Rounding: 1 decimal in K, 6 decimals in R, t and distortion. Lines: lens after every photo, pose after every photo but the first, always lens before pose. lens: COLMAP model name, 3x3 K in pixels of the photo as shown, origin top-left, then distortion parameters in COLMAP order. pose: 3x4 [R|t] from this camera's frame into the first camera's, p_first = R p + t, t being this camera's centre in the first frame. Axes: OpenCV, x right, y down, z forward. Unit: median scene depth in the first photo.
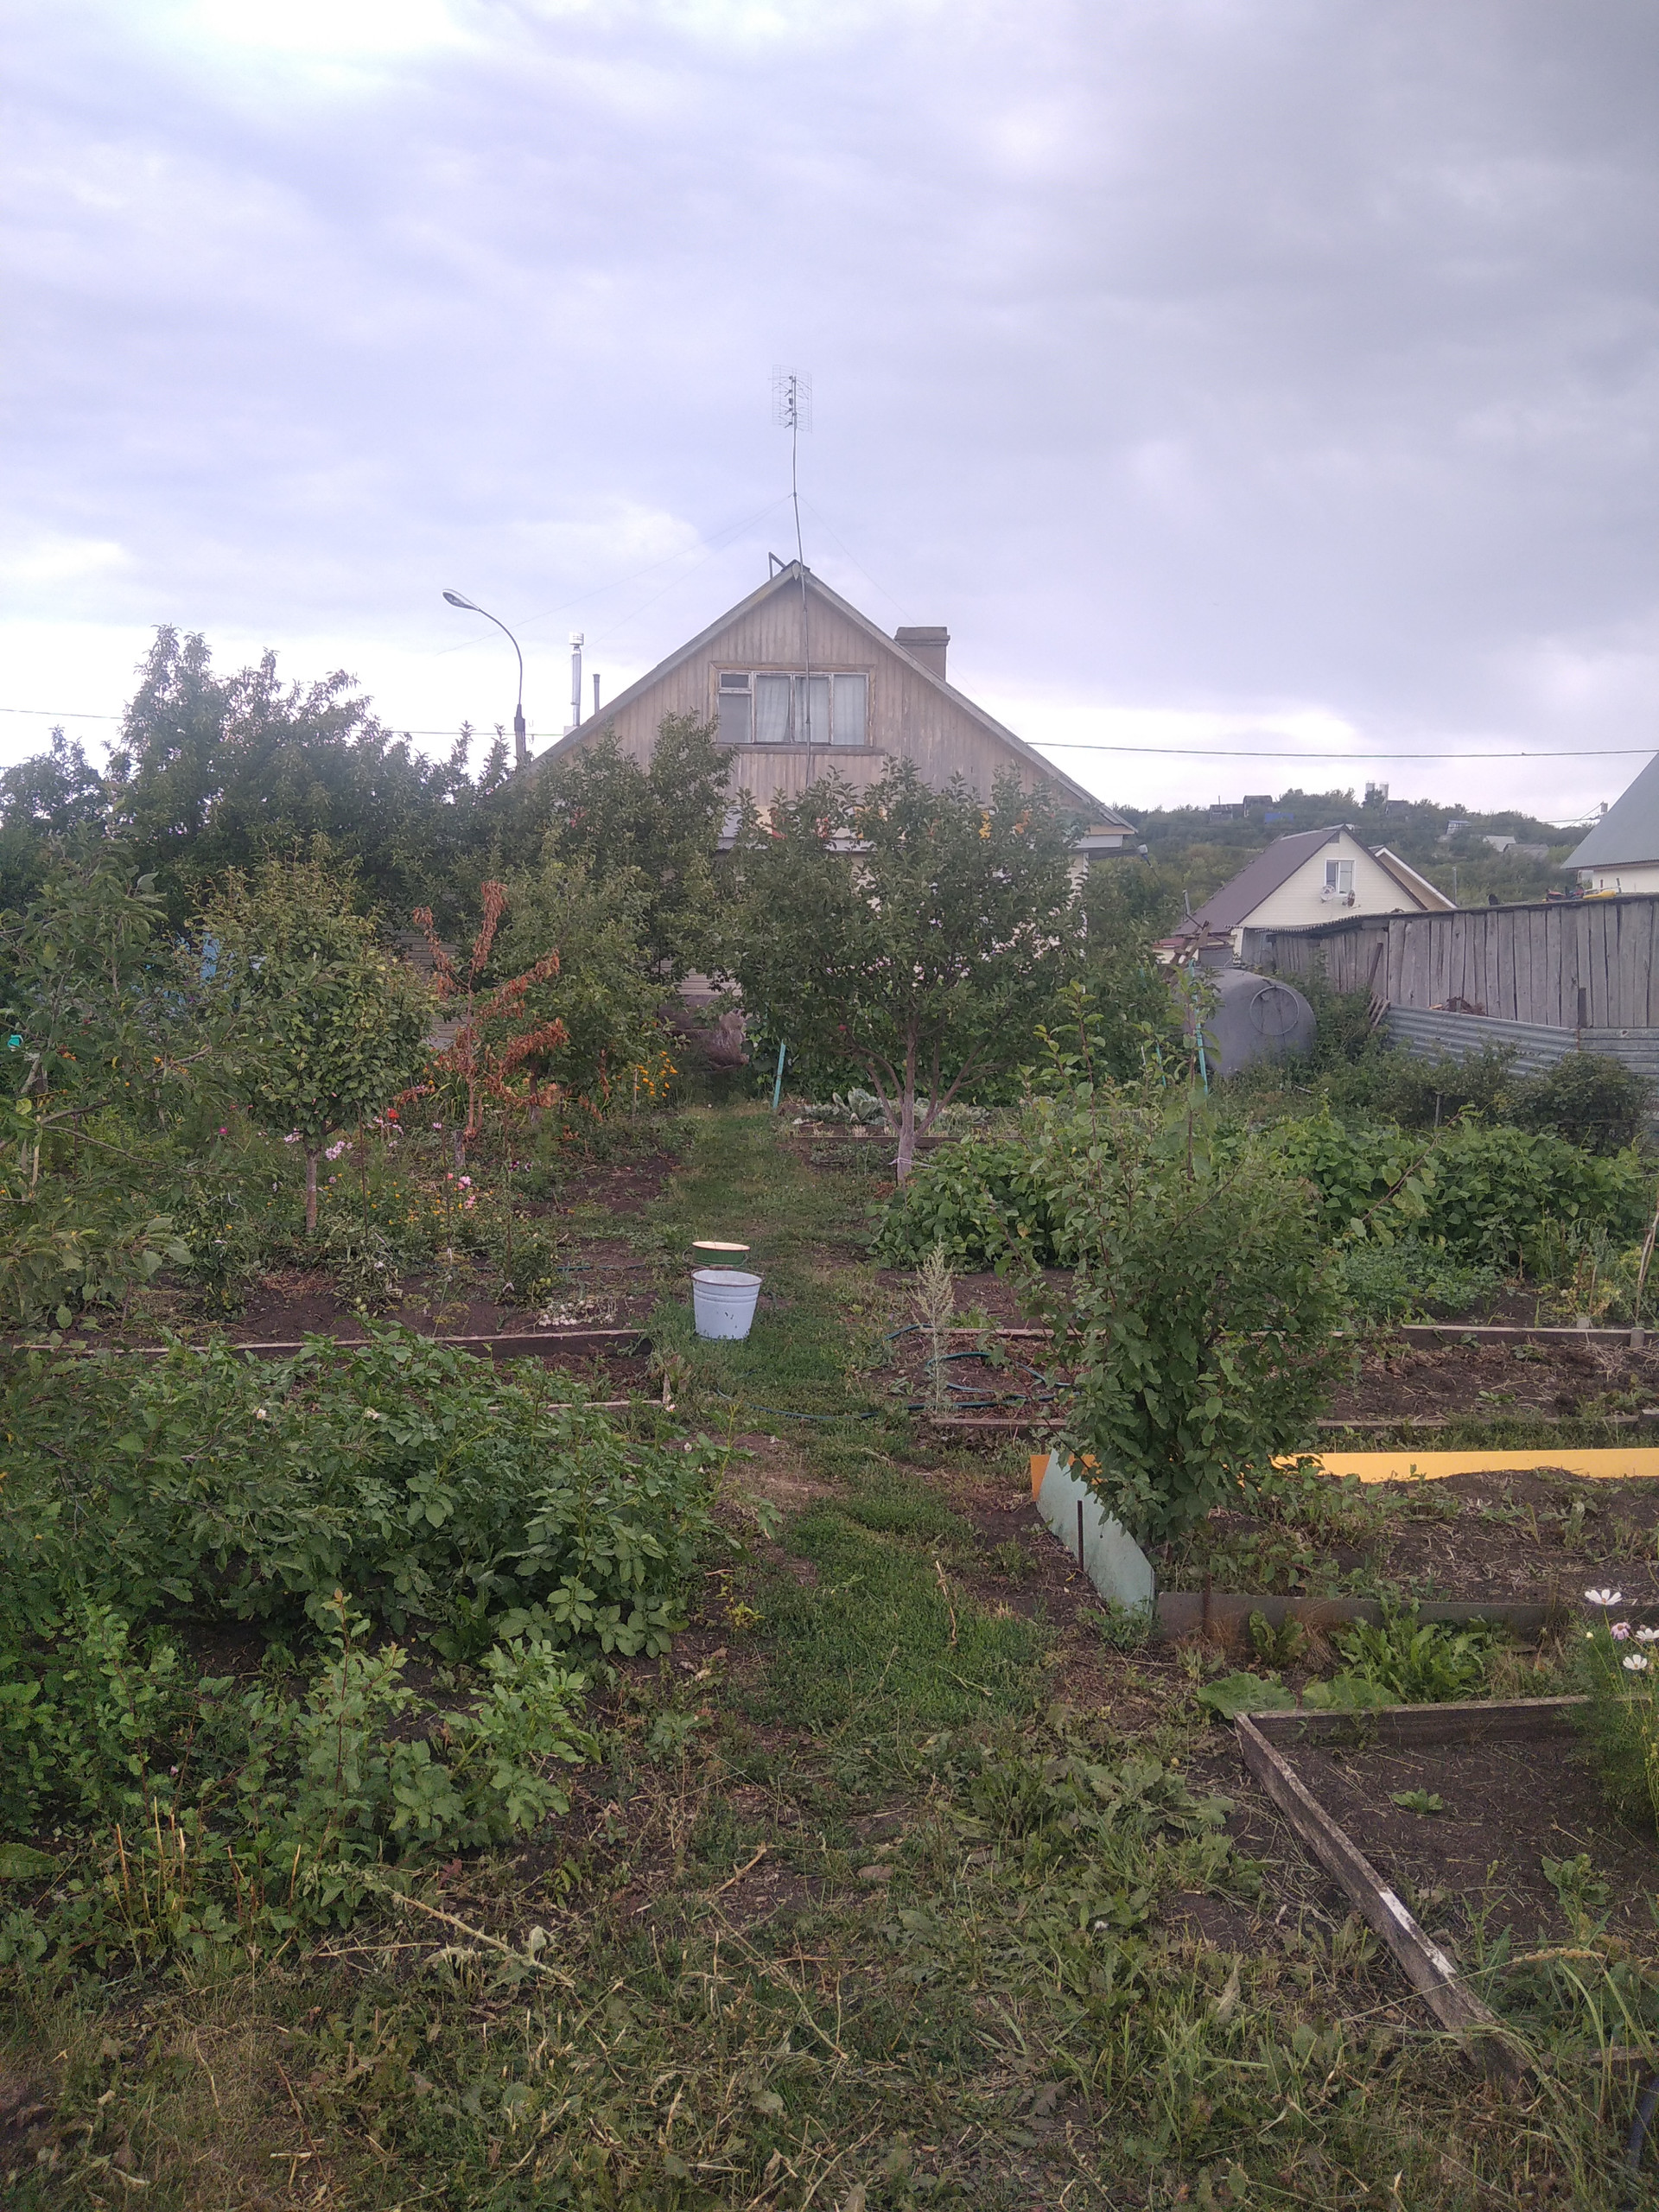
lens RADIAL K [[1783.2, 0, 829.5], [0, 1783.2, 1106.0], [0, 0, 1]] dist [0.092372, -0.163062]
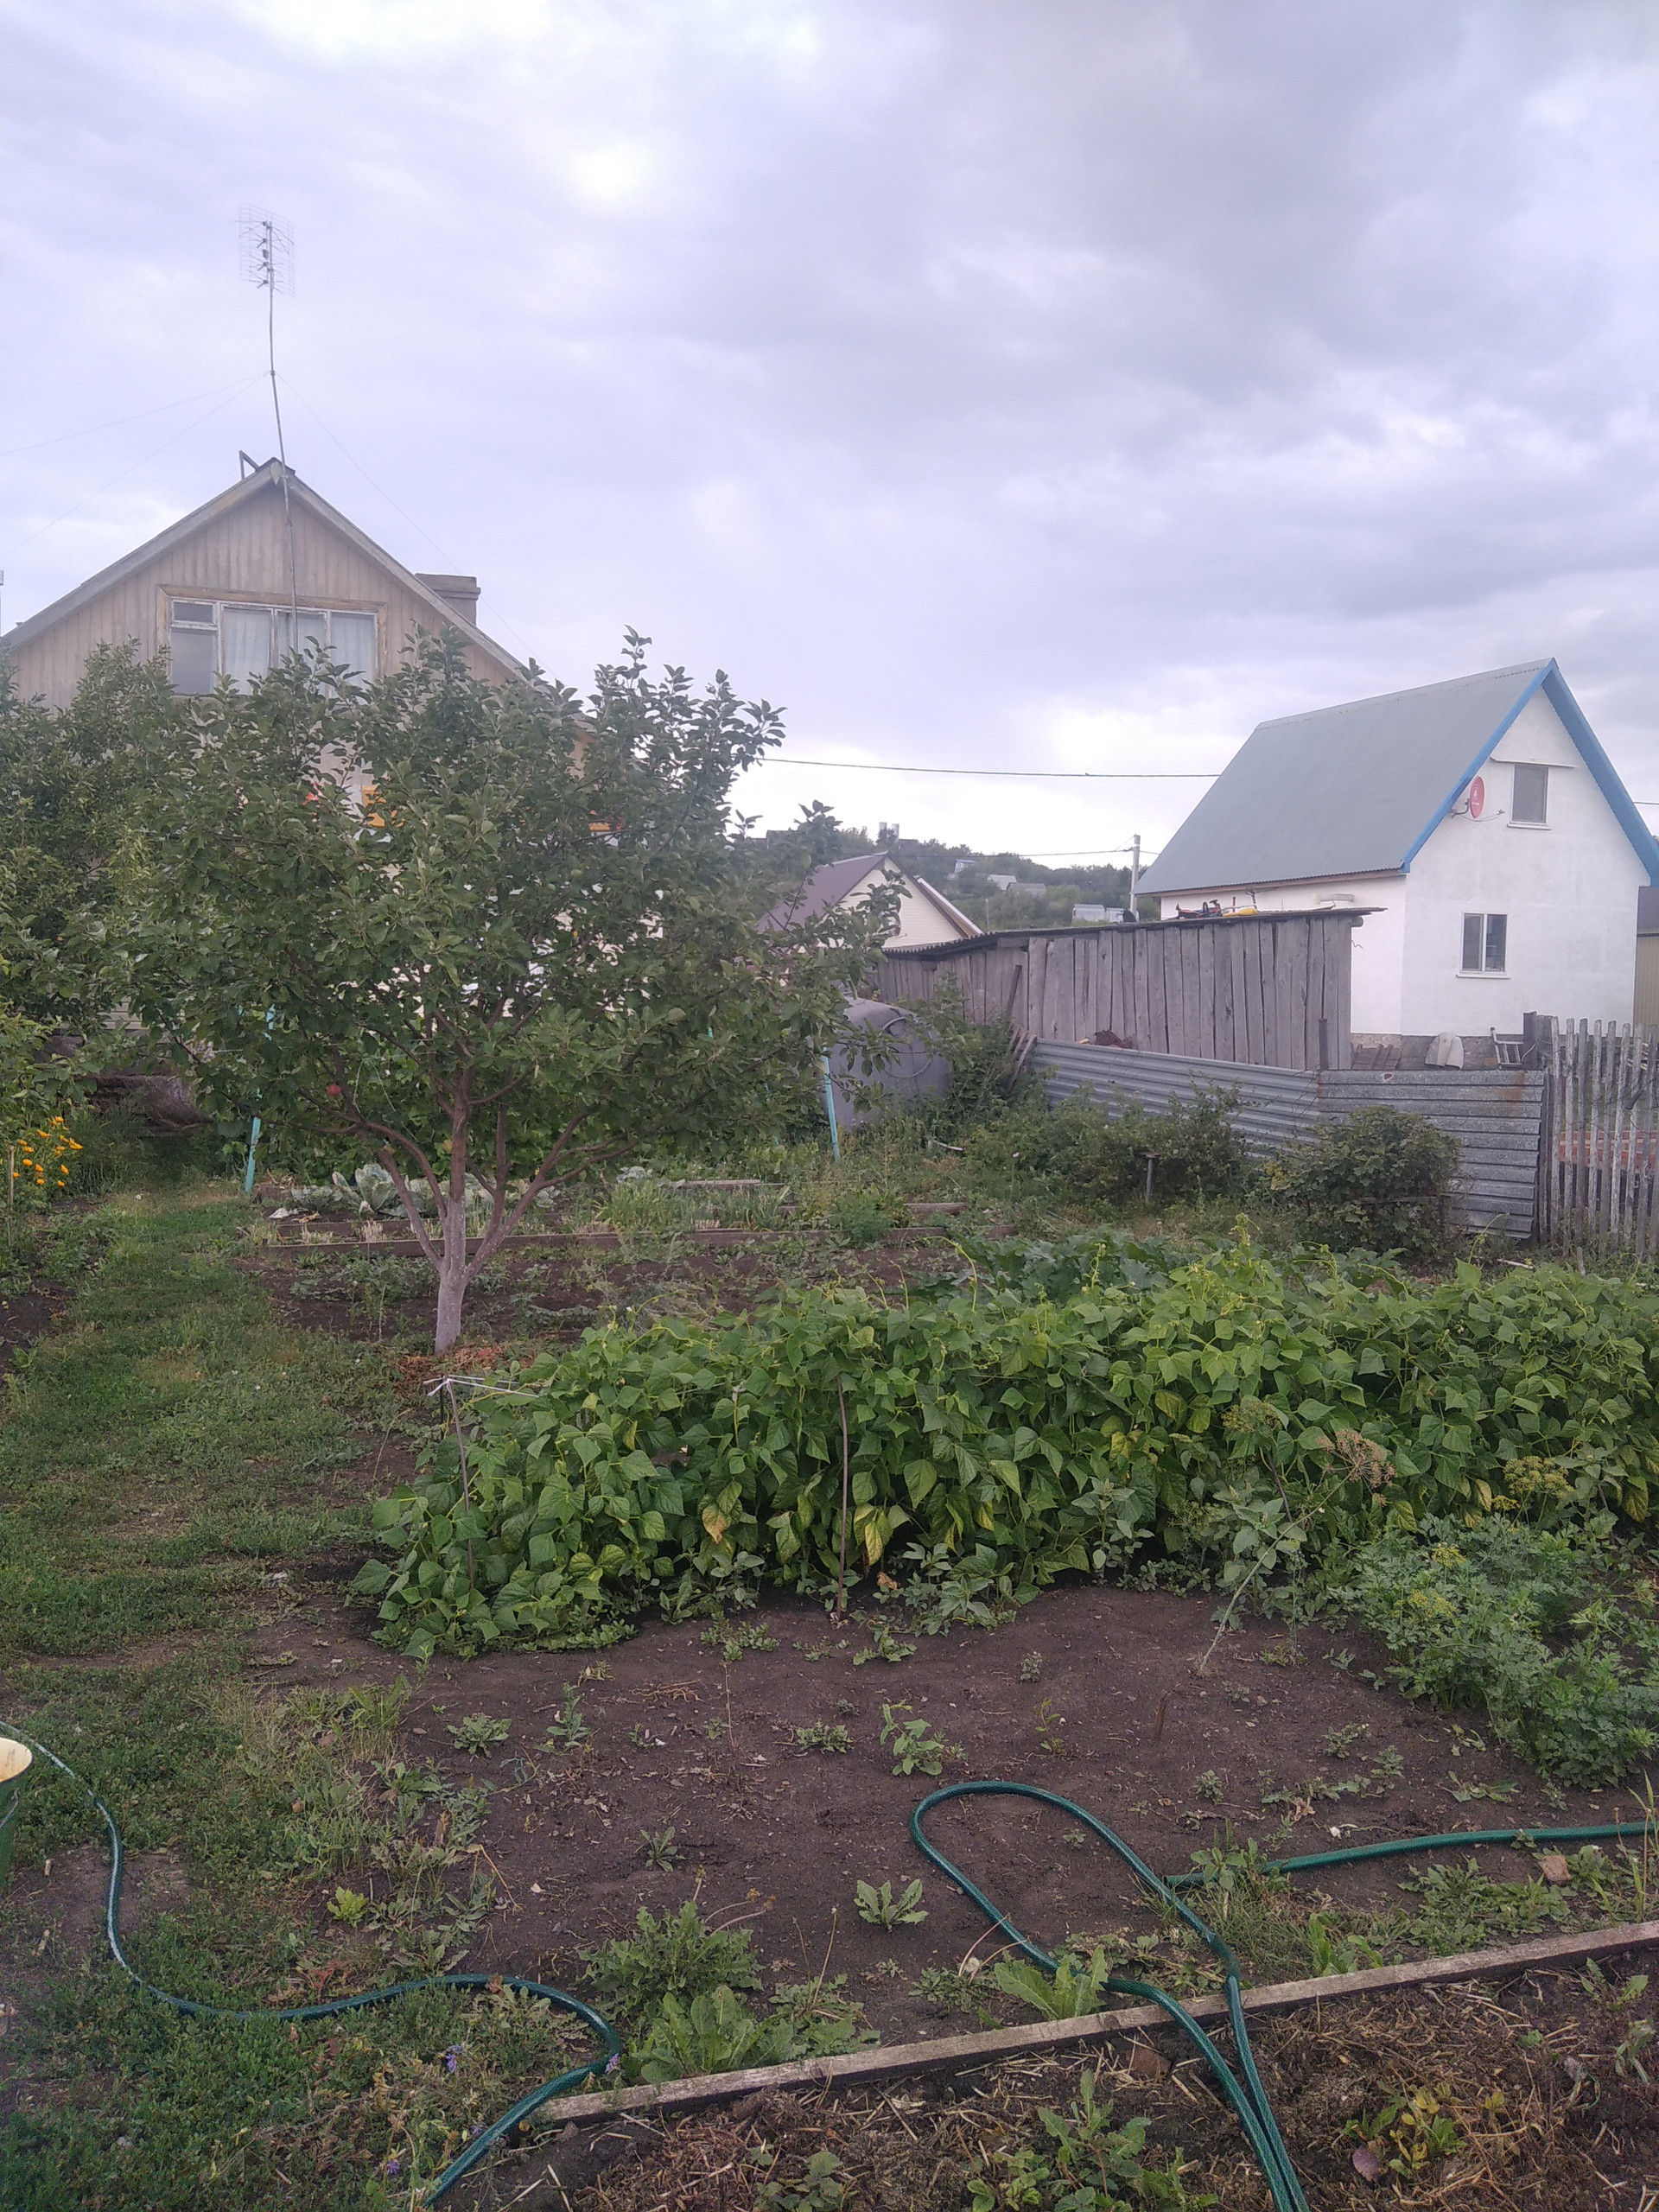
lens RADIAL K [[1783.2, 0, 829.5], [0, 1783.2, 1106.0], [0, 0, 1]] dist [0.092372, -0.163062]
pose [[0.965680, -0.014740, 0.259316, 0.006769], [0.019172, 0.999710, -0.014570, -0.016376], [-0.259026, 0.019042, 0.965683, 0.244022]]
